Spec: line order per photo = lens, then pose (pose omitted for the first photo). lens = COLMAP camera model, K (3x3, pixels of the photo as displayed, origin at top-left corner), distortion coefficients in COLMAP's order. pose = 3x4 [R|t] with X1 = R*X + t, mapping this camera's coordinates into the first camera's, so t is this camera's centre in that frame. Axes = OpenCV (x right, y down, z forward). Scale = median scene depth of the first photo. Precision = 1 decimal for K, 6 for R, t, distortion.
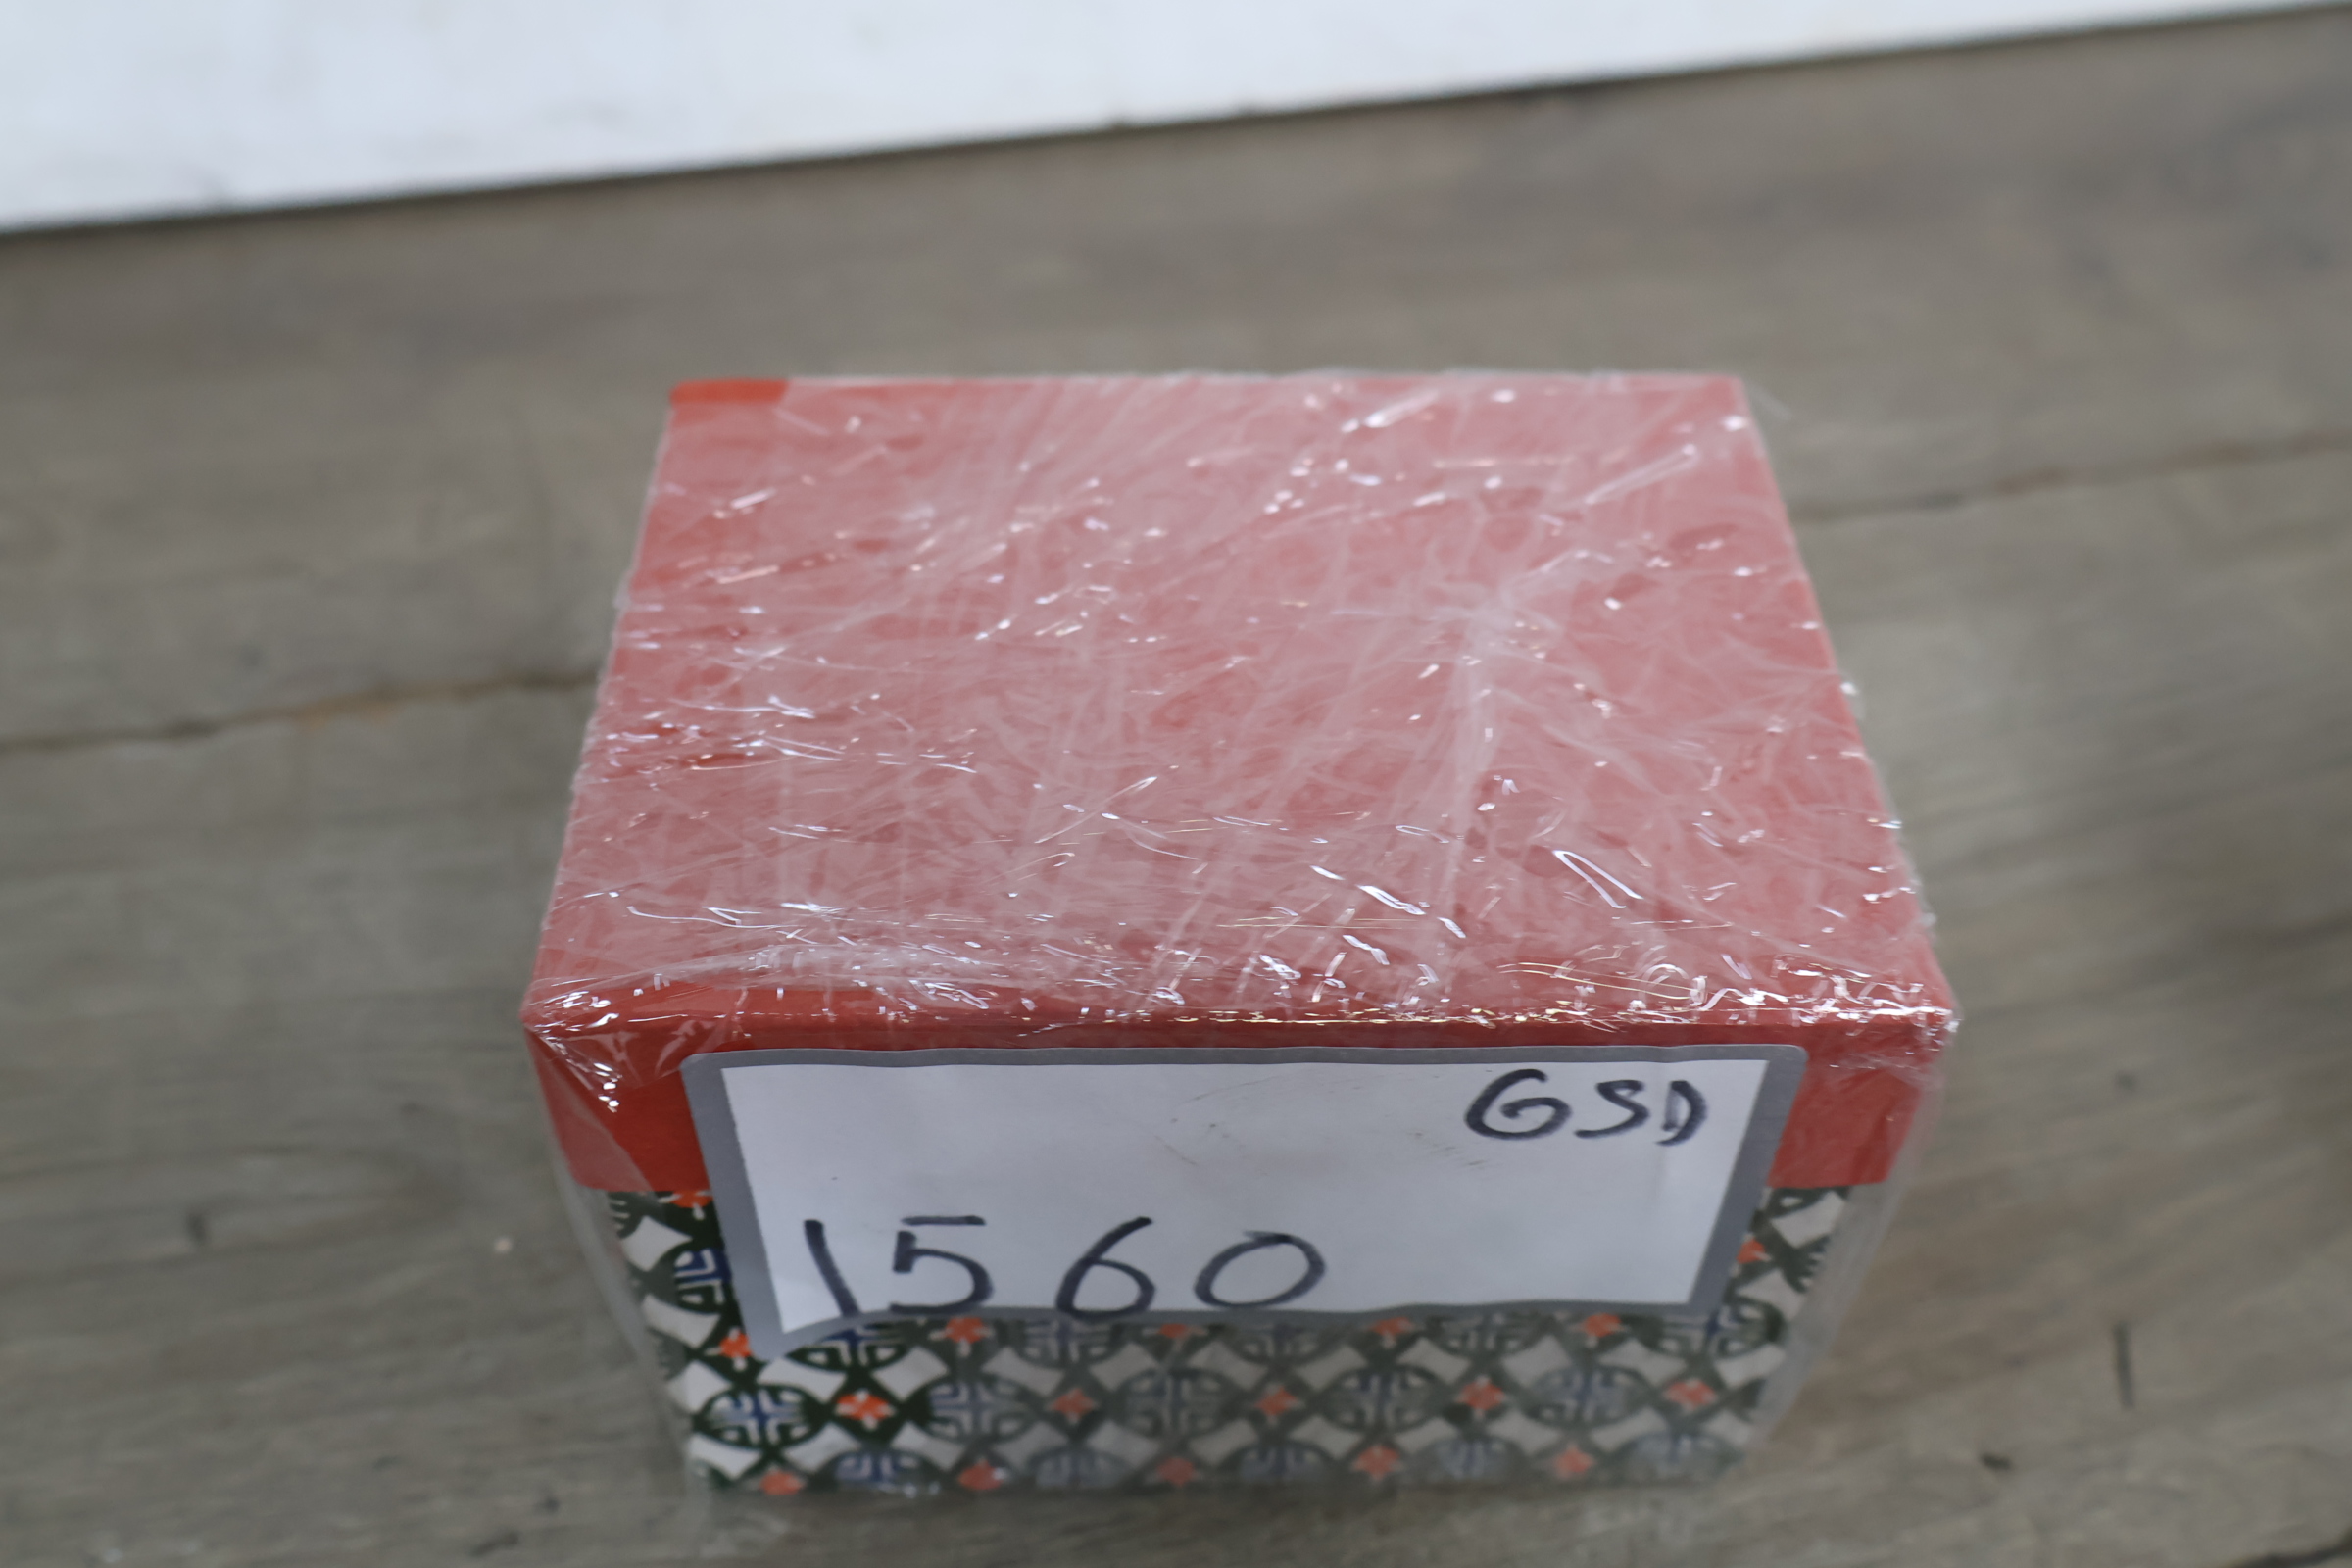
lens RADIAL K [[2195.5, 0, 1176.0], [0, 2195.5, 784.0], [0, 0, 1]] dist [0.030196, -0.015749]
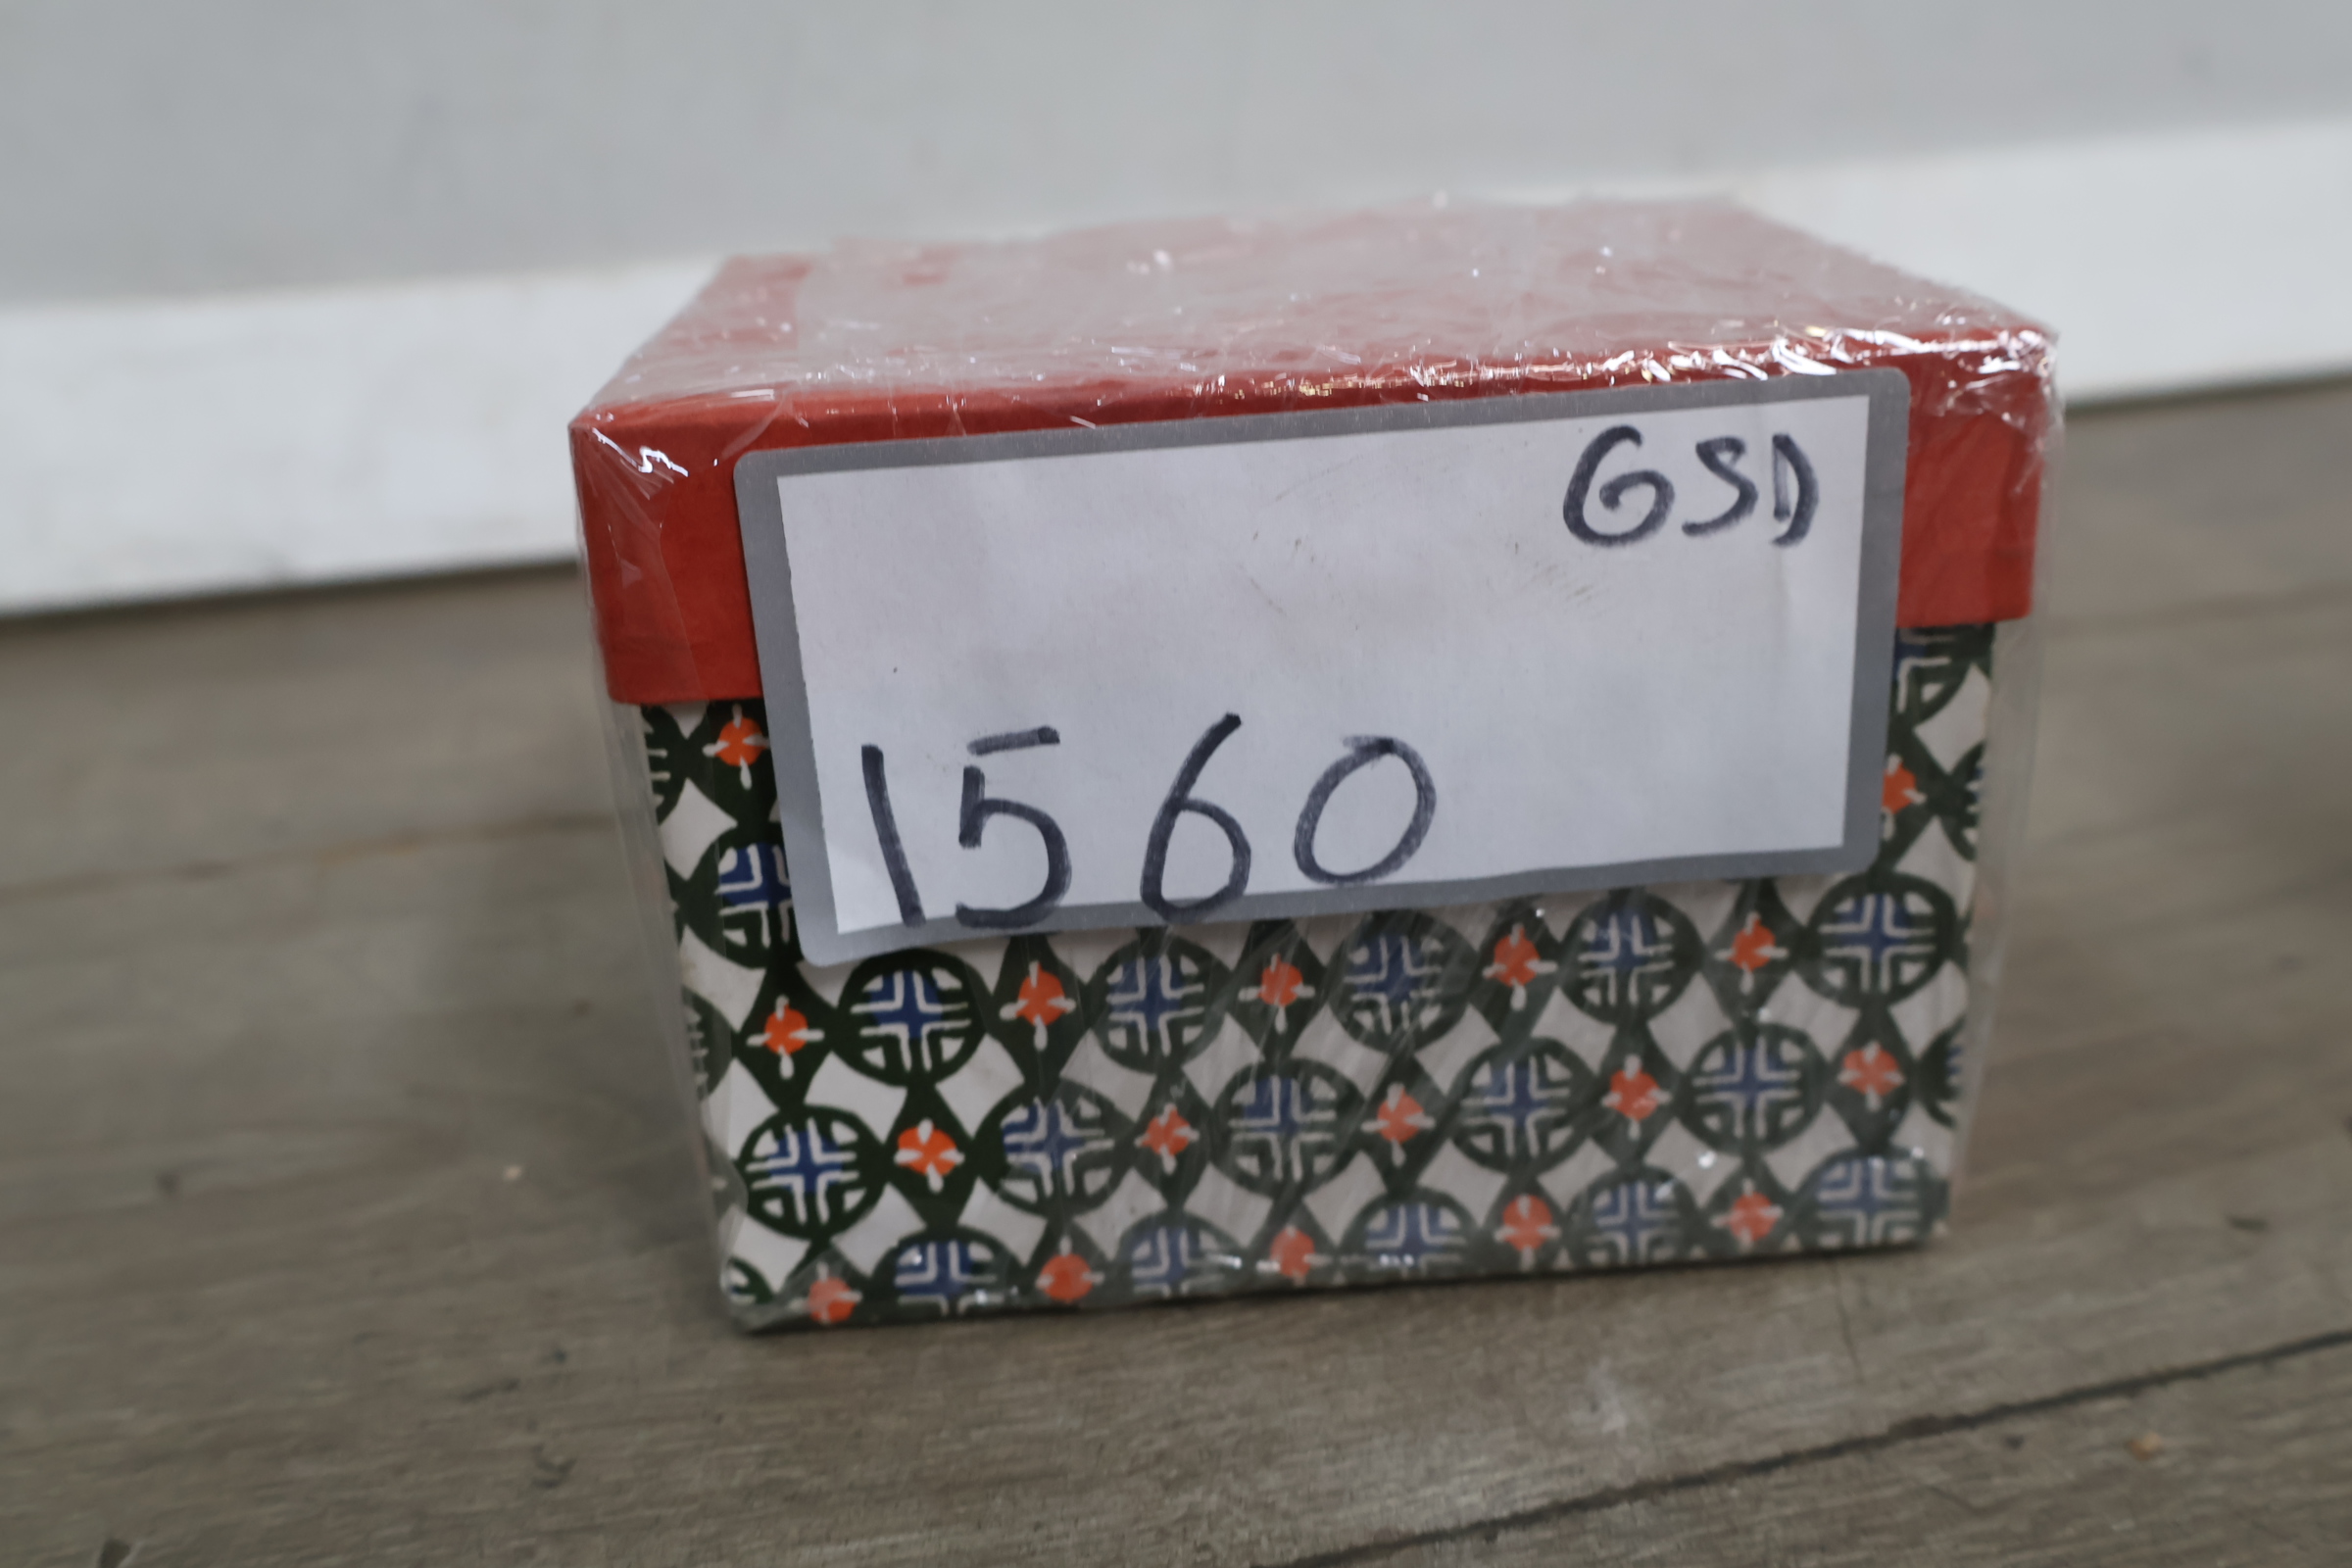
lens RADIAL K [[2195.5, 0, 1176.0], [0, 2195.5, 784.0], [0, 0, 1]] dist [0.030196, -0.015749]
pose [[0.997287, -0.072728, 0.011375, -0.044921], [0.070806, 0.905480, -0.418441, 0.540206], [0.020132, 0.418111, 0.908173, 0.159839]]
